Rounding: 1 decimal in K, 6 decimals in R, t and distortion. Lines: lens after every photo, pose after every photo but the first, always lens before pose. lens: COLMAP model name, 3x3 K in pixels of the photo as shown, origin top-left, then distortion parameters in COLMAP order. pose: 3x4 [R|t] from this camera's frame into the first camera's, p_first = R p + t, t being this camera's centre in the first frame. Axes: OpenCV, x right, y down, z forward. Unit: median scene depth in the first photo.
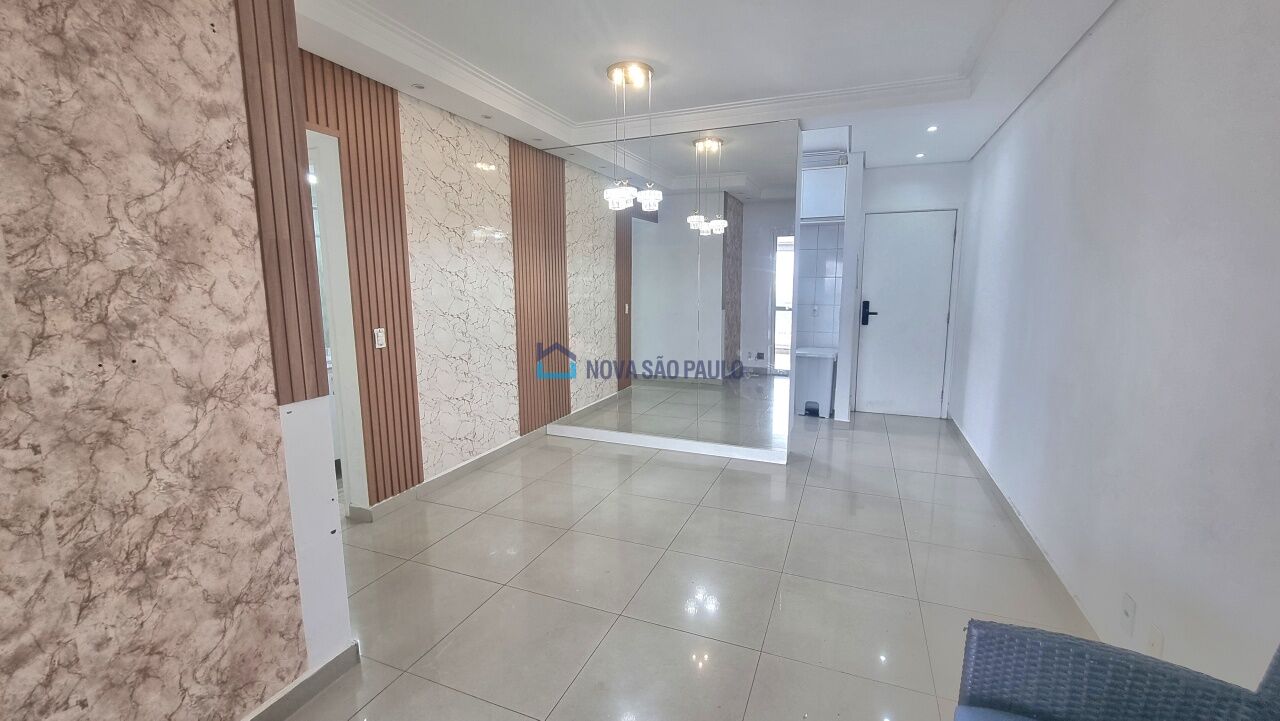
lens RADIAL K [[521.8, 0, 642.6], [0, 521.8, 358.9], [0, 0, 1]] dist [-0.002376, -0.000369]
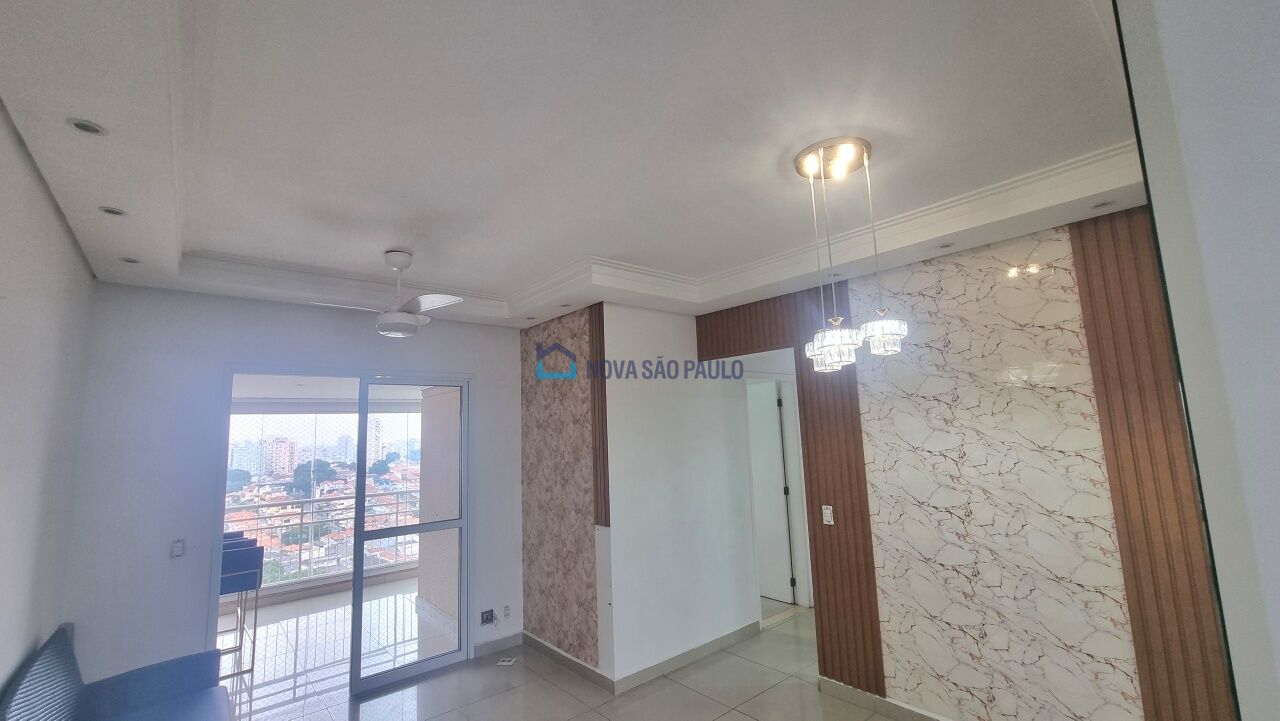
lens RADIAL K [[524.5, 0, 641.9], [0, 524.5, 360.2], [0, 0, 1]] dist [-0.004456, 0.000438]
pose [[-0.454832, -0.100390, -0.884901, 1.354678], [-0.093874, 0.993495, -0.064459, -0.521430], [0.885616, 0.053751, -0.461298, 2.389721]]
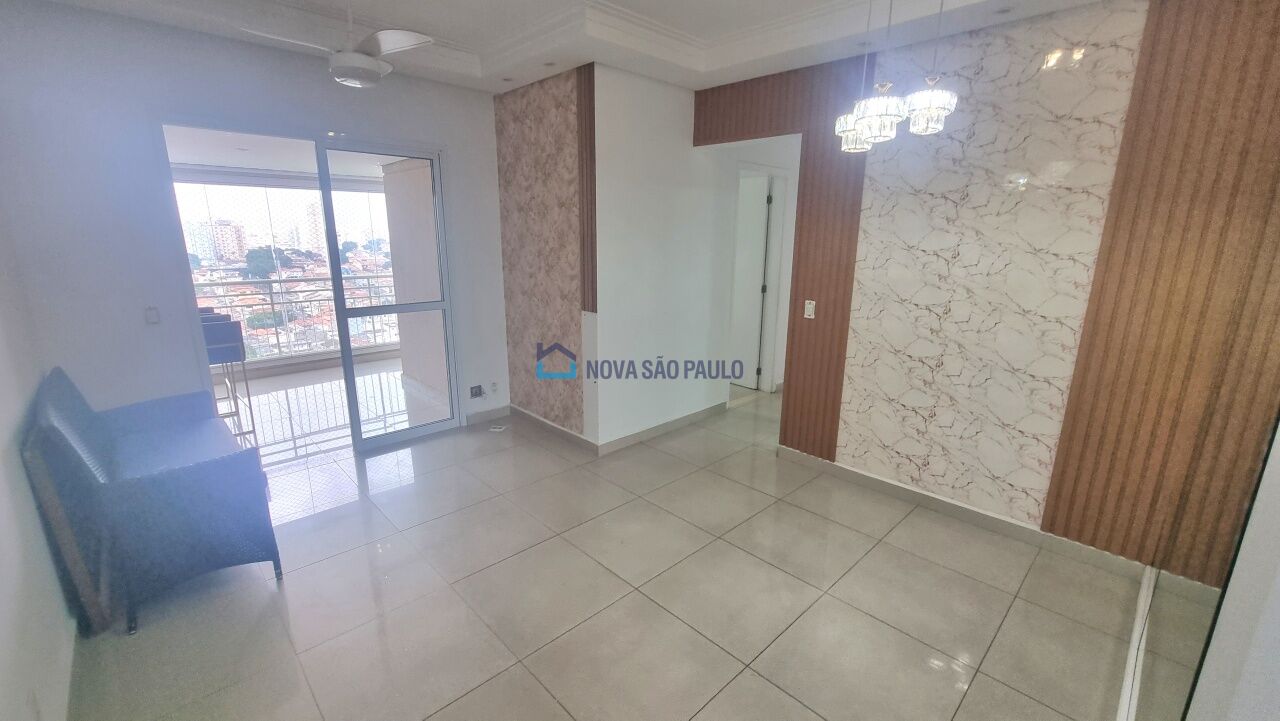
lens RADIAL K [[521.3, 0, 641.4], [0, 521.3, 357.6], [0, 0, 1]] dist [-0.001911, -0.000710]
pose [[-0.399195, 0.211842, -0.892057, 1.345189], [-0.145700, 0.945922, 0.289834, -0.441932], [0.905215, 0.245673, -0.346742, 2.274397]]
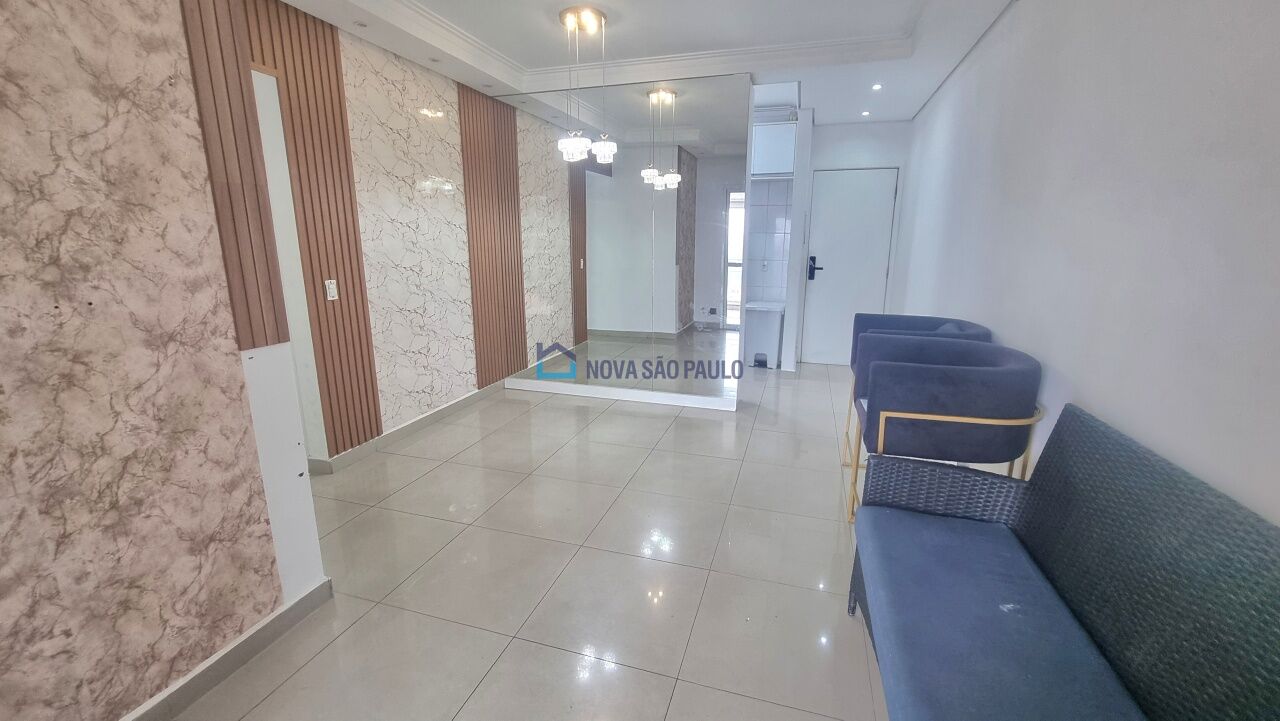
lens RADIAL K [[521.3, 0, 641.4], [0, 521.3, 357.6], [0, 0, 1]] dist [-0.001911, -0.000710]
pose [[0.996446, -0.011923, 0.083383, -0.007873], [0.005536, 0.997060, 0.076421, 0.032965], [-0.084049, -0.075688, 0.993583, -0.076644]]
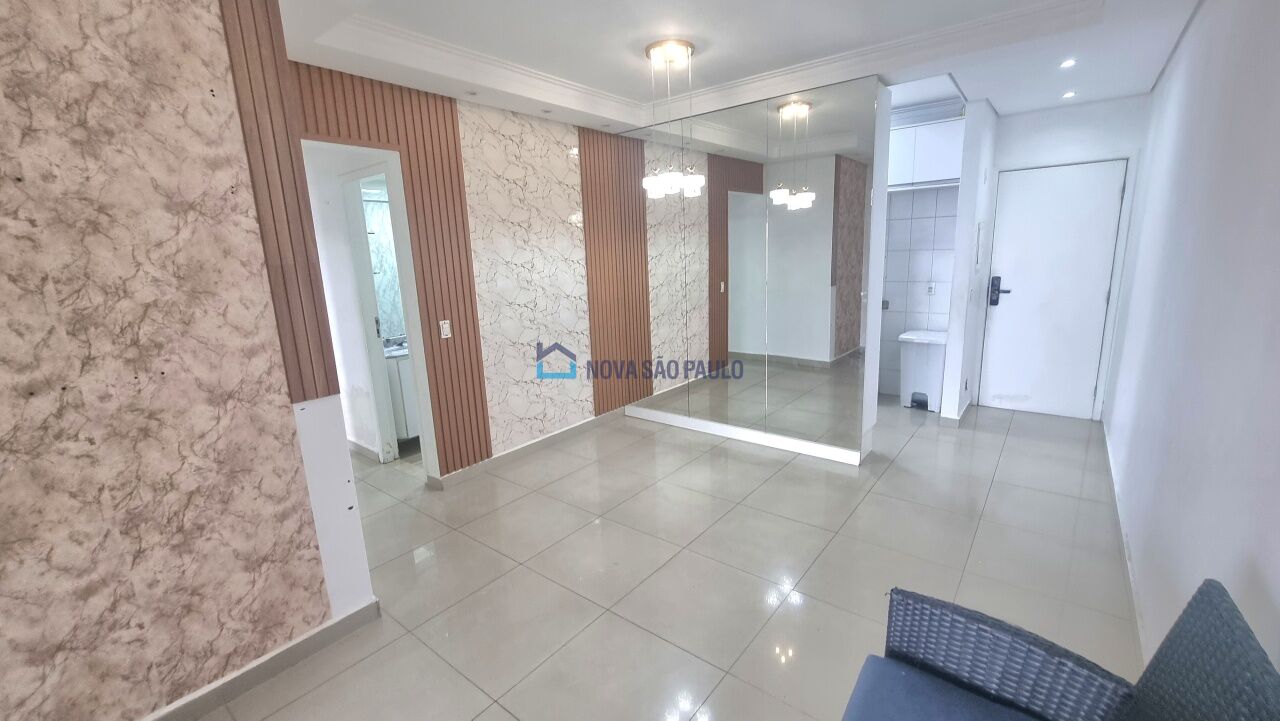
lens RADIAL K [[521.8, 0, 642.6], [0, 521.8, 358.9], [0, 0, 1]] dist [-0.002376, -0.000369]
pose [[0.959353, 0.025602, -0.281047, 0.455672], [-0.007833, 0.997908, 0.064168, -0.107751], [0.282101, -0.059358, 0.957547, 0.095197]]
